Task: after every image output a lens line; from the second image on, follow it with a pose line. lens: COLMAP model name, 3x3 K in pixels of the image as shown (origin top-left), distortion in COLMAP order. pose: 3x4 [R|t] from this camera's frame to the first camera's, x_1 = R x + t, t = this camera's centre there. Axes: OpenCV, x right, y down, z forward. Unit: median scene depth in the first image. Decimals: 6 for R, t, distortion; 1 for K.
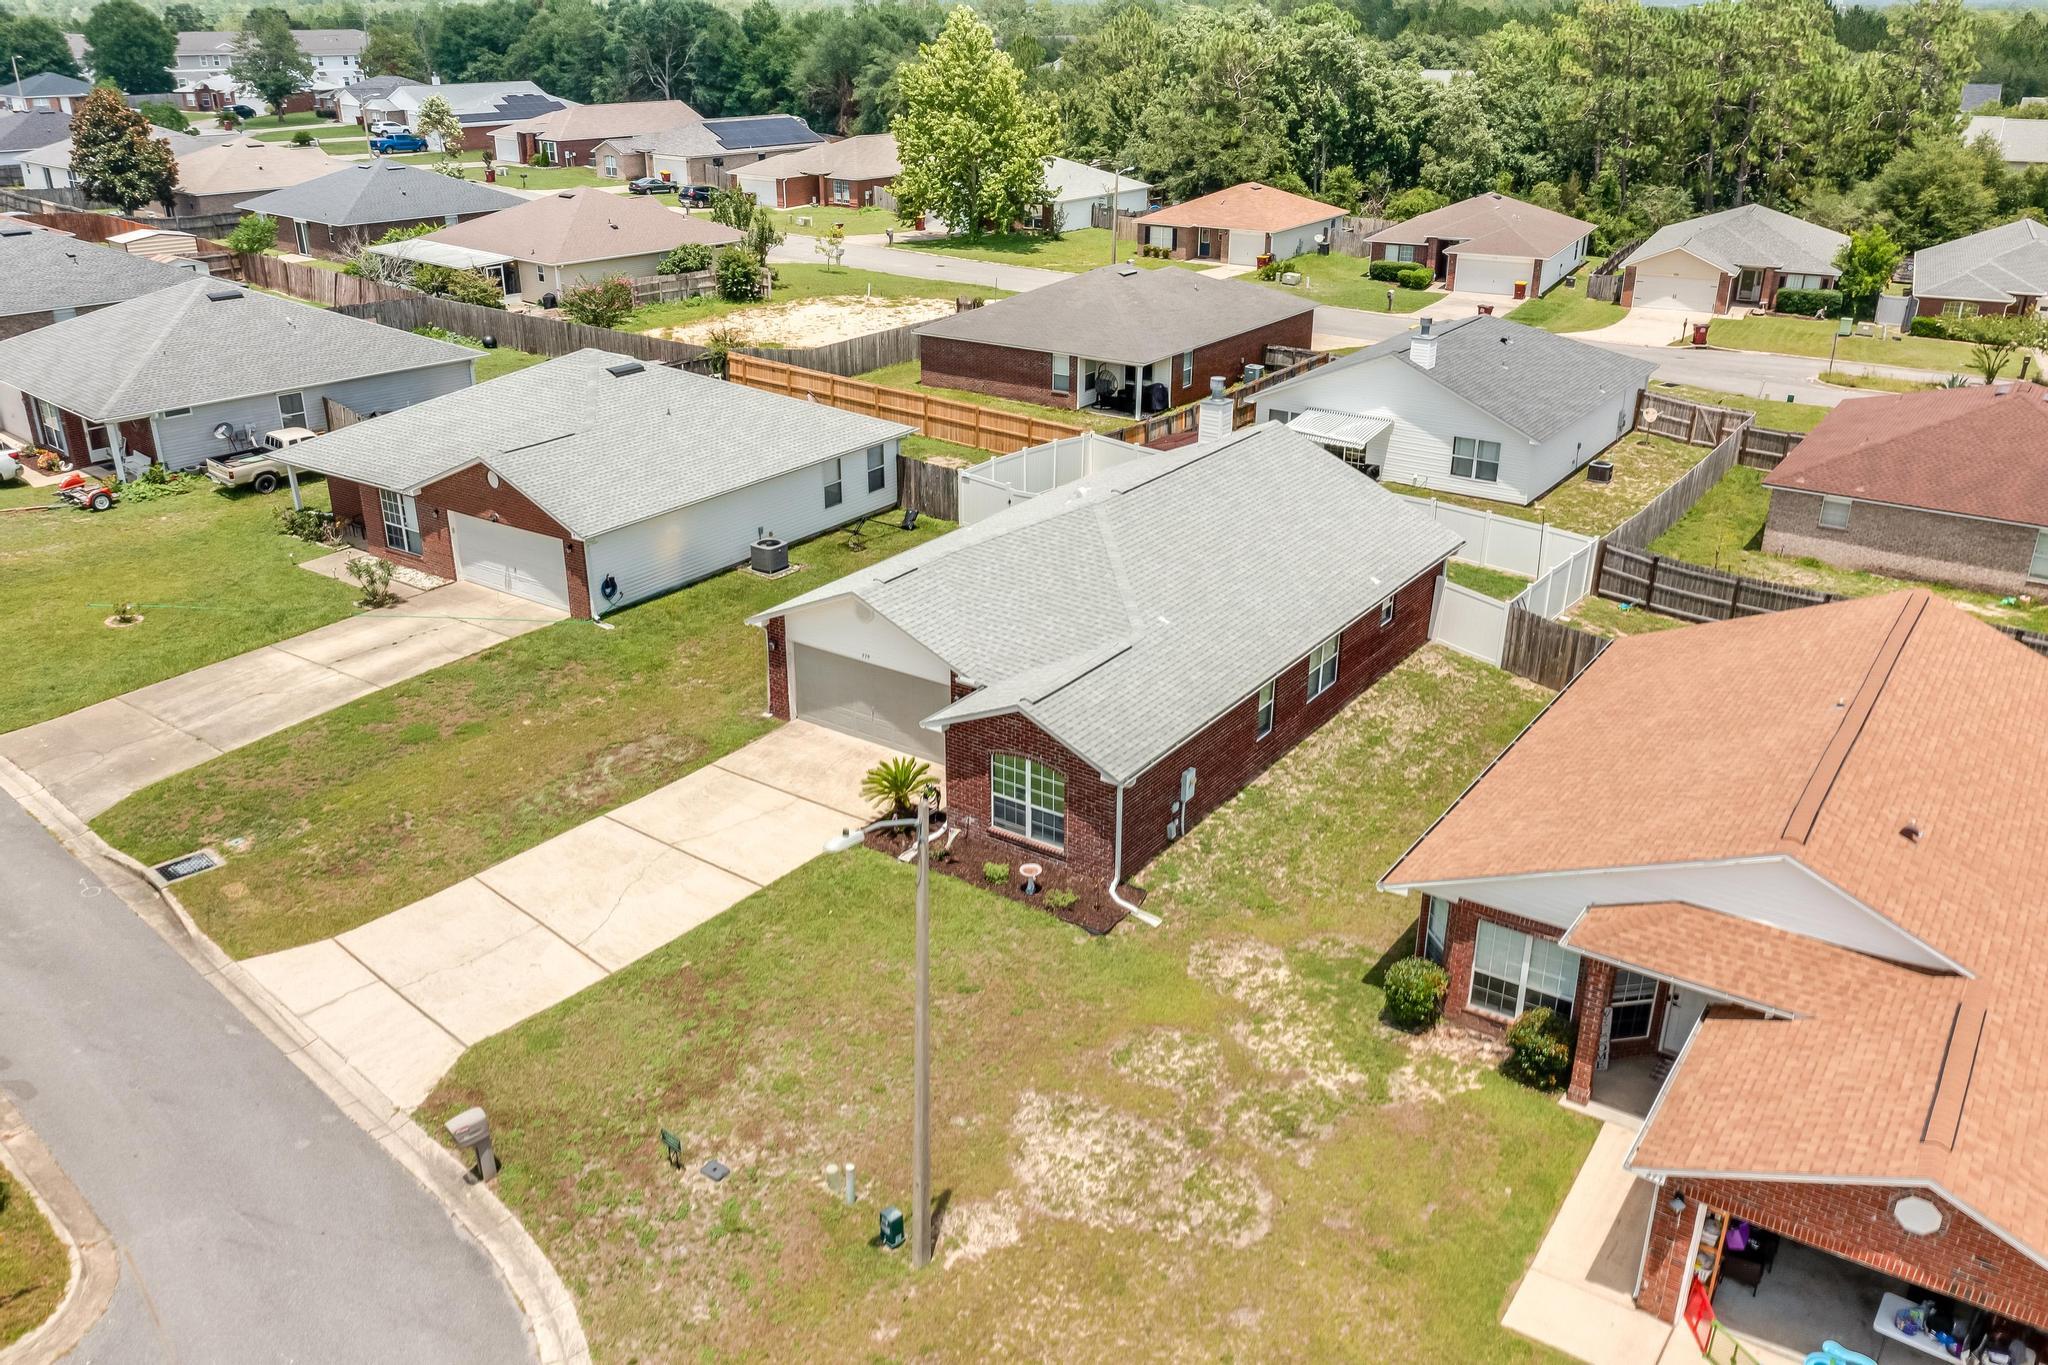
lens RADIAL K [[1614.3, 0, 1027.9], [0, 1614.3, 678.2], [0, 0, 1]] dist [-0.009694, -0.002765]
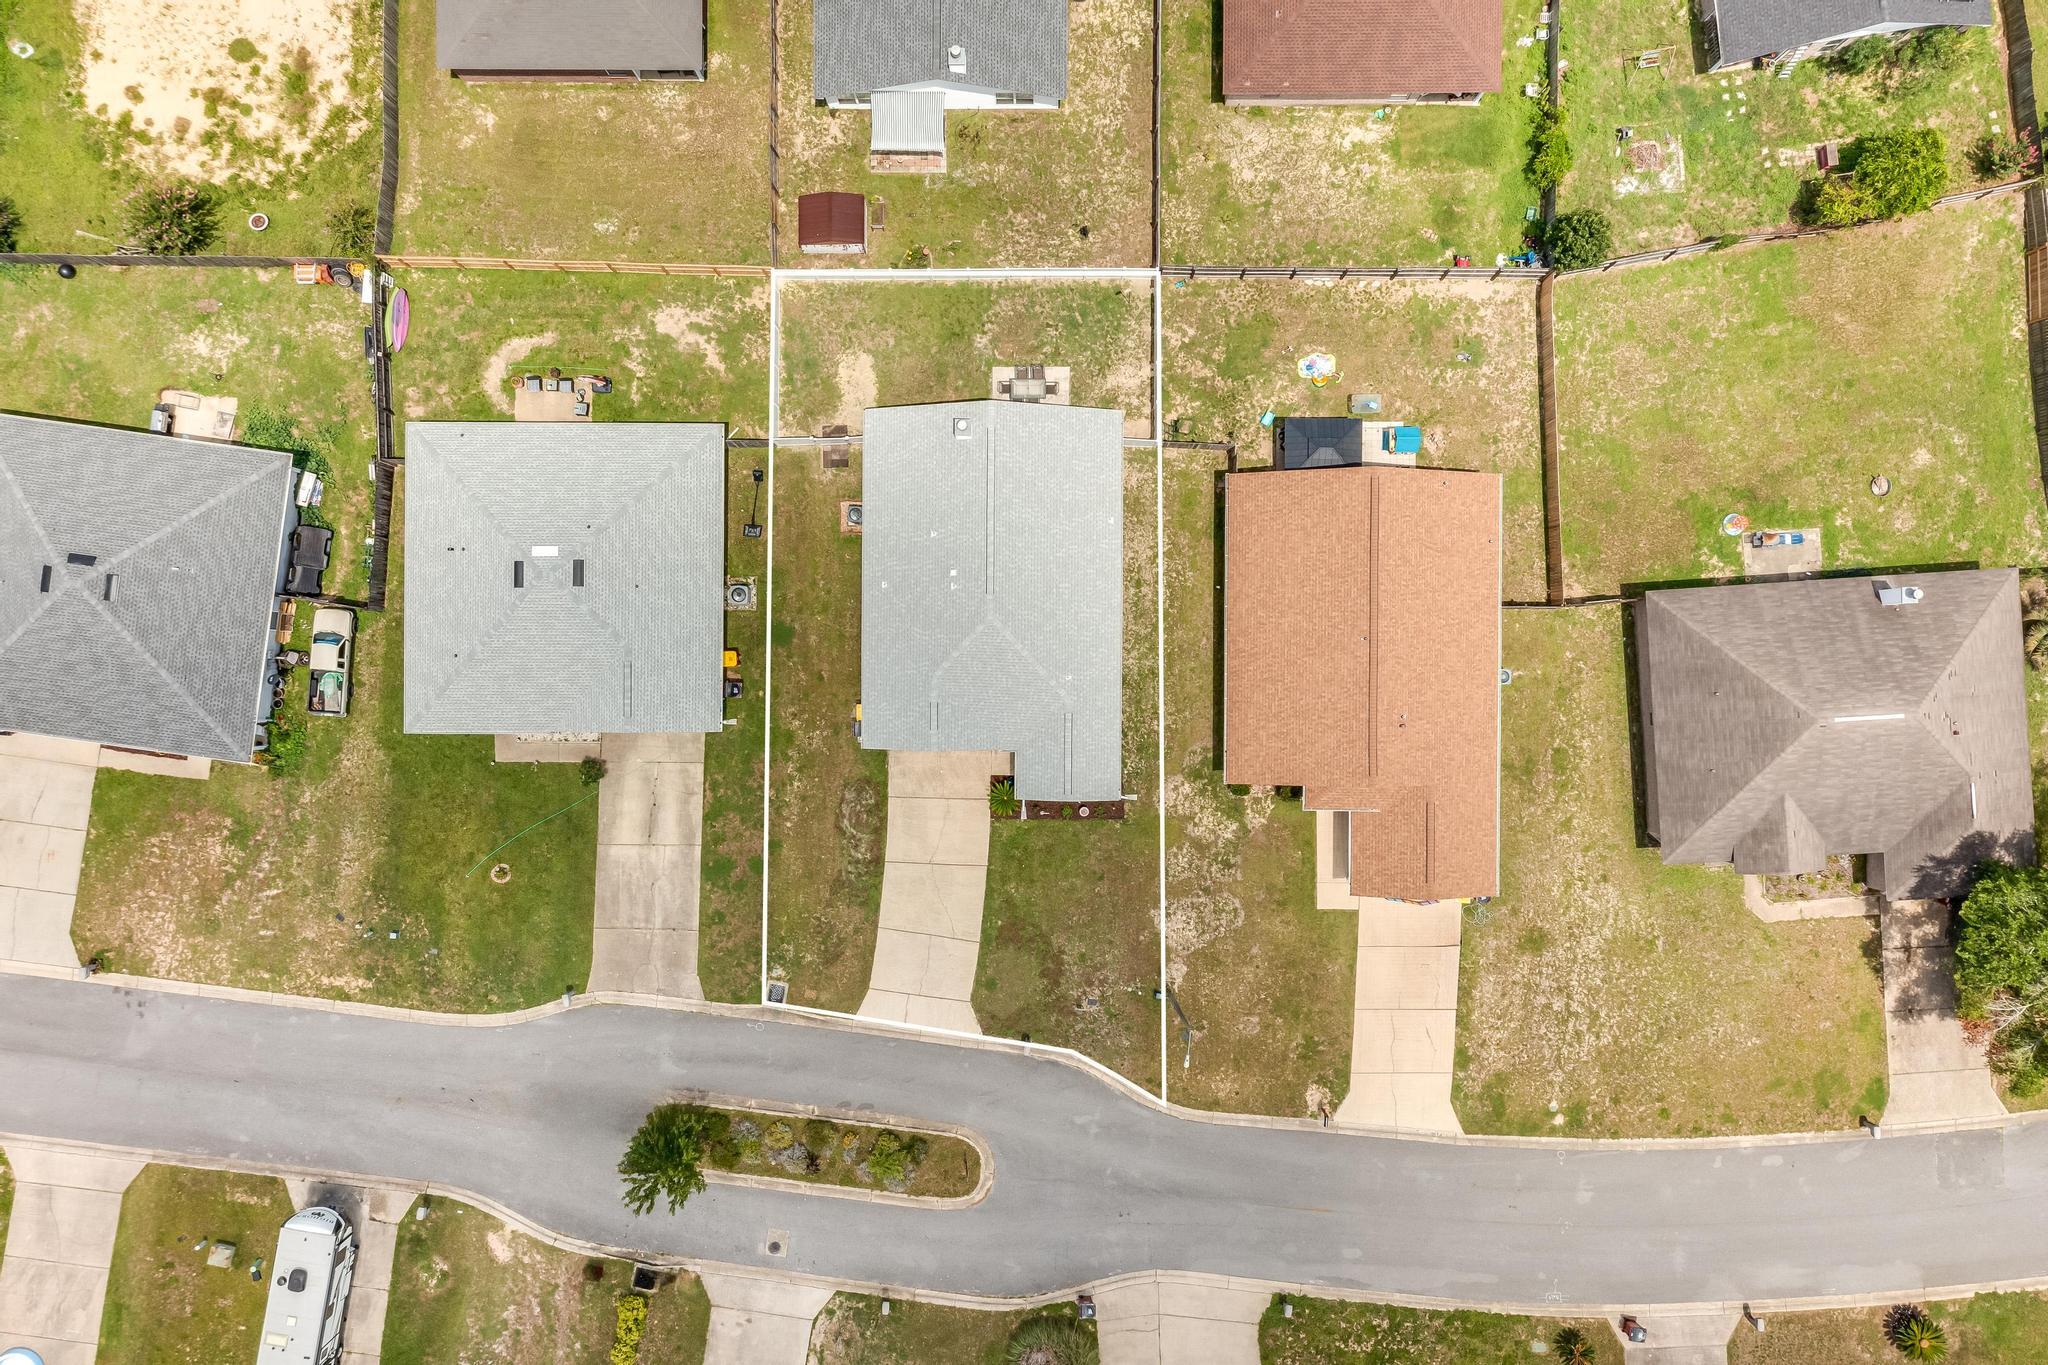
lens RADIAL K [[1614.3, 0, 1027.9], [0, 1614.3, 678.2], [0, 0, 1]] dist [-0.009694, -0.002765]
pose [[0.826506, -0.562825, -0.010751, 0.067833], [0.230758, 0.321325, 0.918423, -2.103982], [-0.513457, -0.761563, 0.395453, 0.228158]]
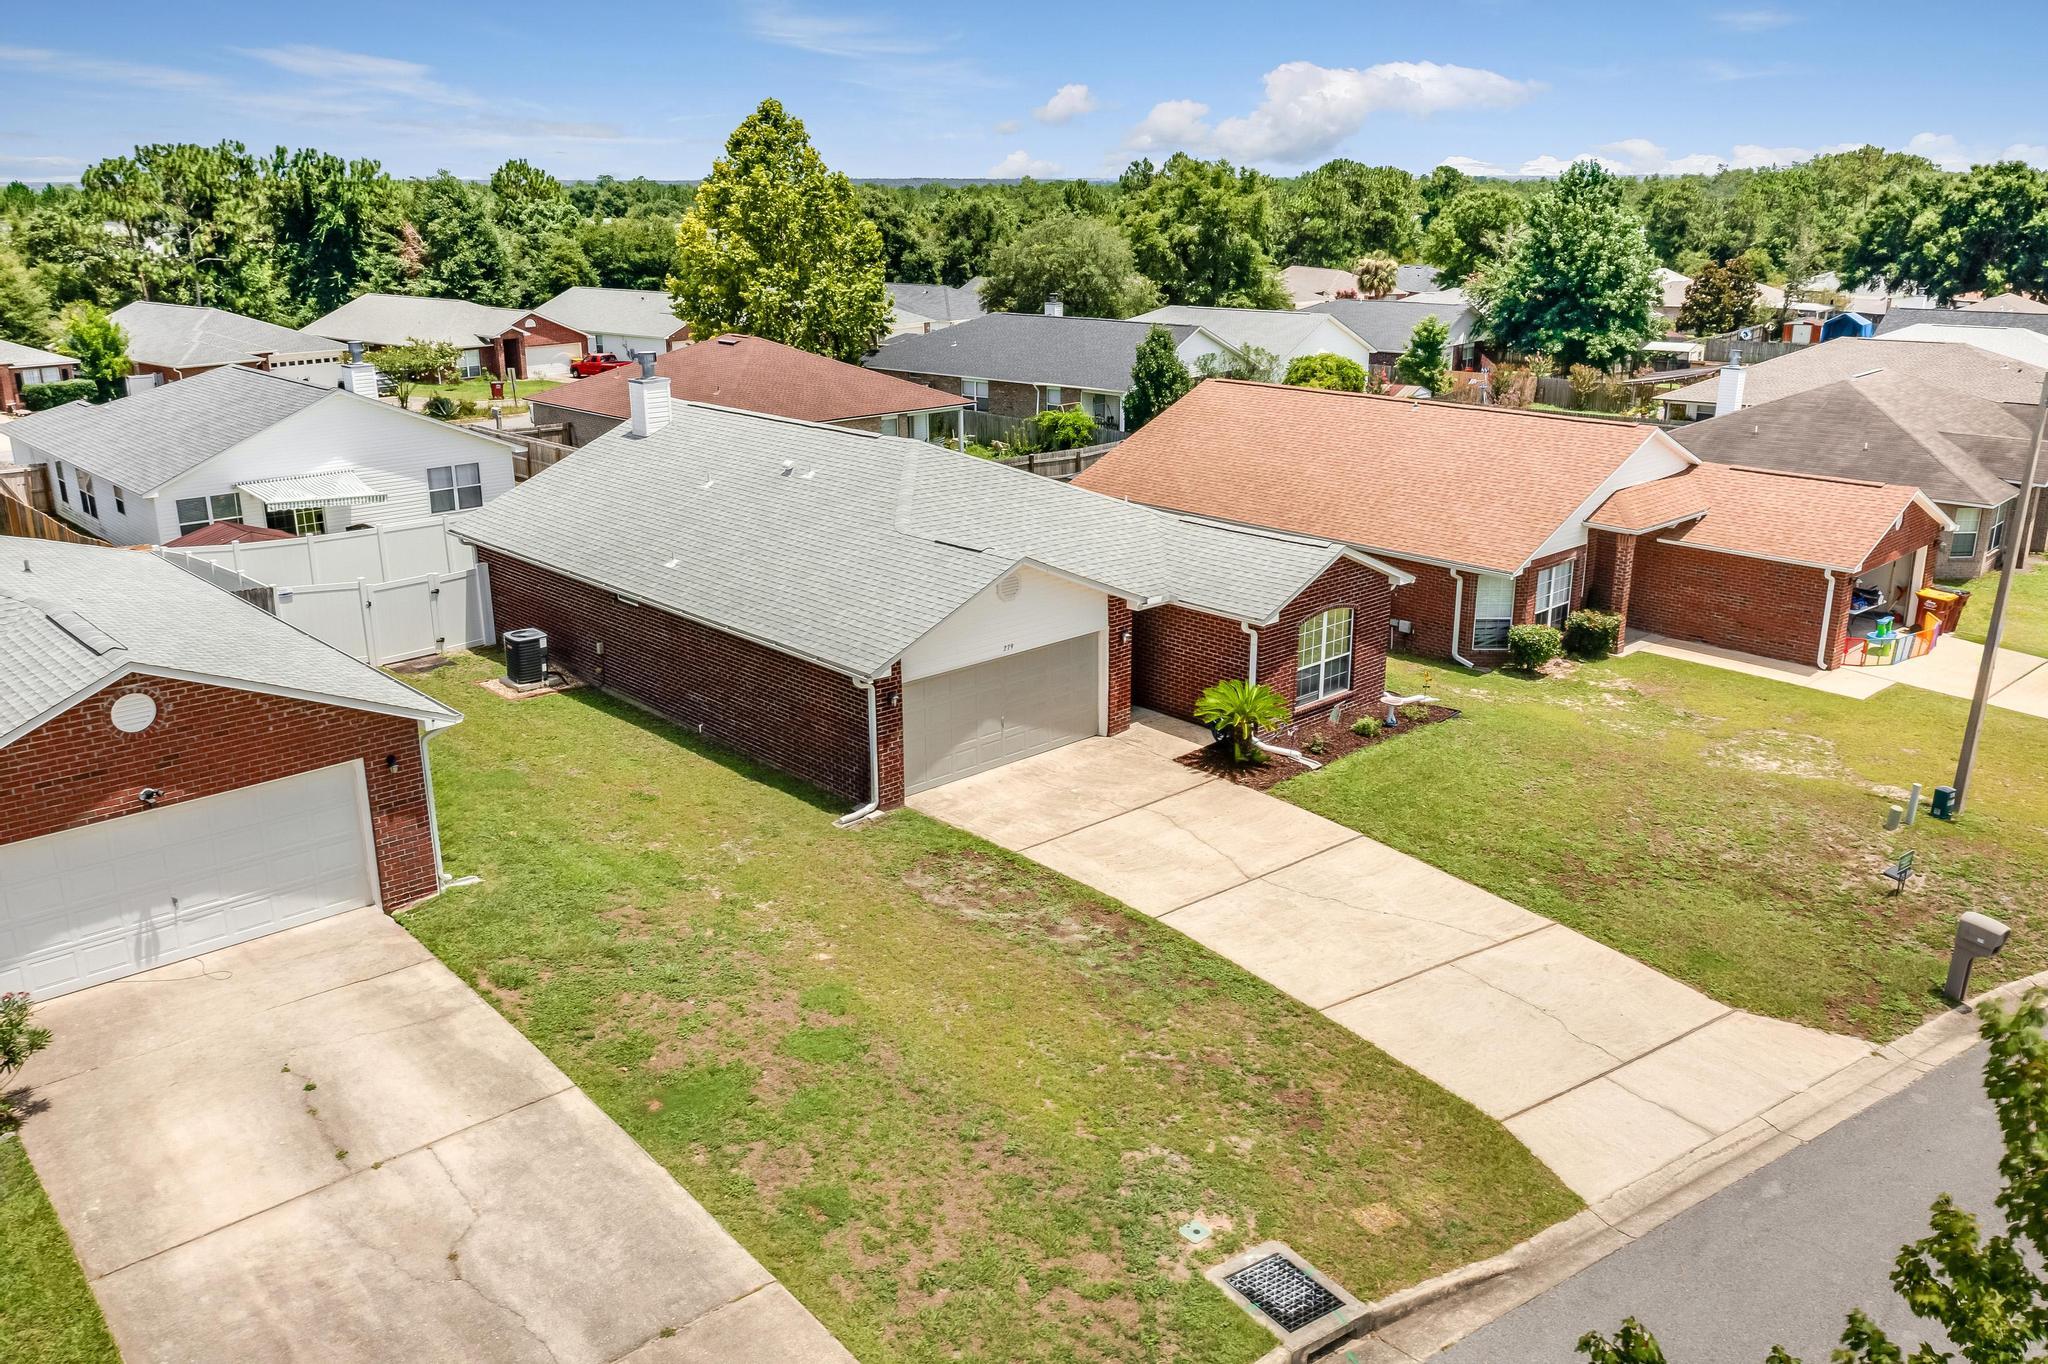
lens RADIAL K [[1614.3, 0, 1027.9], [0, 1614.3, 677.7], [0, 0, 1]] dist [-0.009694, -0.002765]
pose [[0.209431, -0.290639, 0.933631, -0.922966], [0.385891, 0.901875, 0.194191, -0.164707], [-0.898458, 0.319611, 0.301035, 0.862143]]
